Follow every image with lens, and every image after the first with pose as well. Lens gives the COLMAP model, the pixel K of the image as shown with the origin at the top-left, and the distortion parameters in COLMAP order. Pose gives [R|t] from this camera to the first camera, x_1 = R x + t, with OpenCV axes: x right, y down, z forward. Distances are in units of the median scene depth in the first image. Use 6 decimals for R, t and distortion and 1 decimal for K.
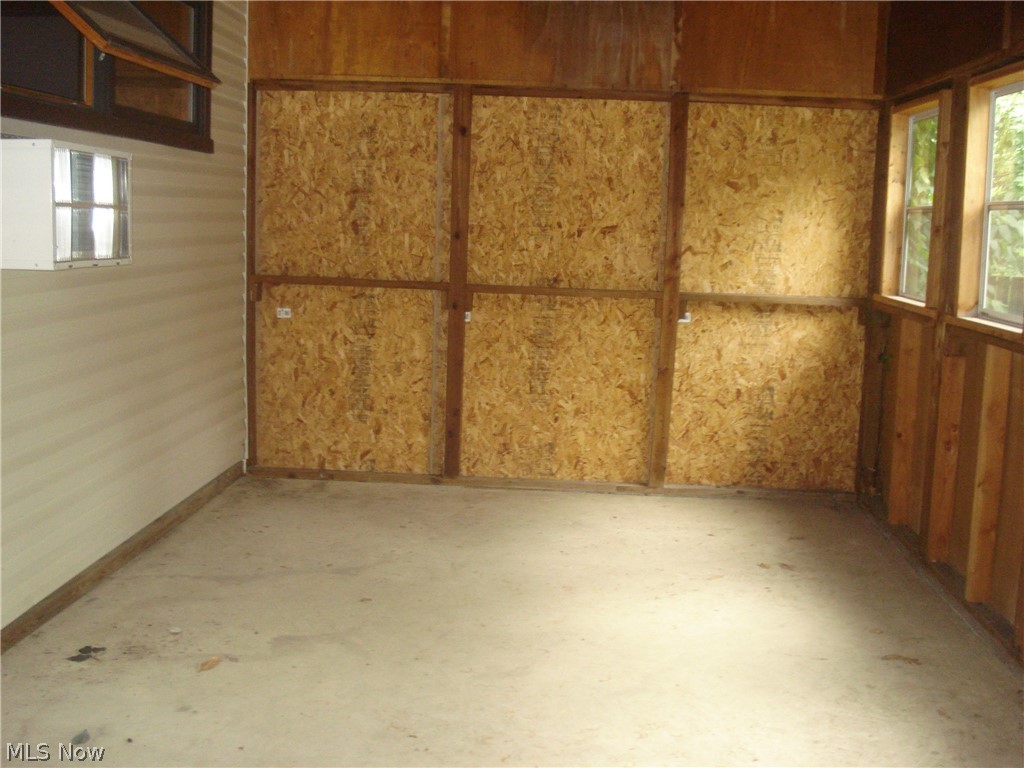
lens RADIAL K [[1156.8, 0, 510.0], [0, 1156.8, 383.0], [0, 0, 1]] dist [-0.096825, -0.026293]
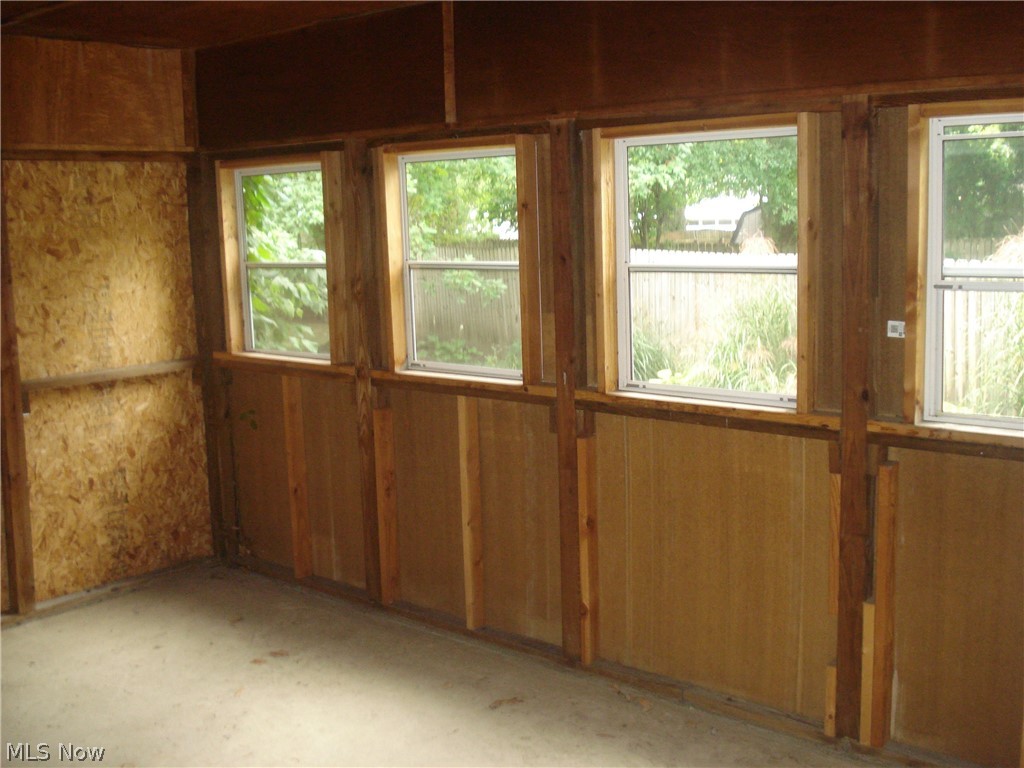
lens RADIAL K [[1156.8, 0, 510.0], [0, 1156.8, 383.0], [0, 0, 1]] dist [-0.096825, -0.026293]
pose [[0.599098, -0.163295, 0.783848, -0.292774], [0.155028, 0.984113, 0.086527, -0.095216], [-0.785524, 0.069681, 0.614895, 0.199582]]
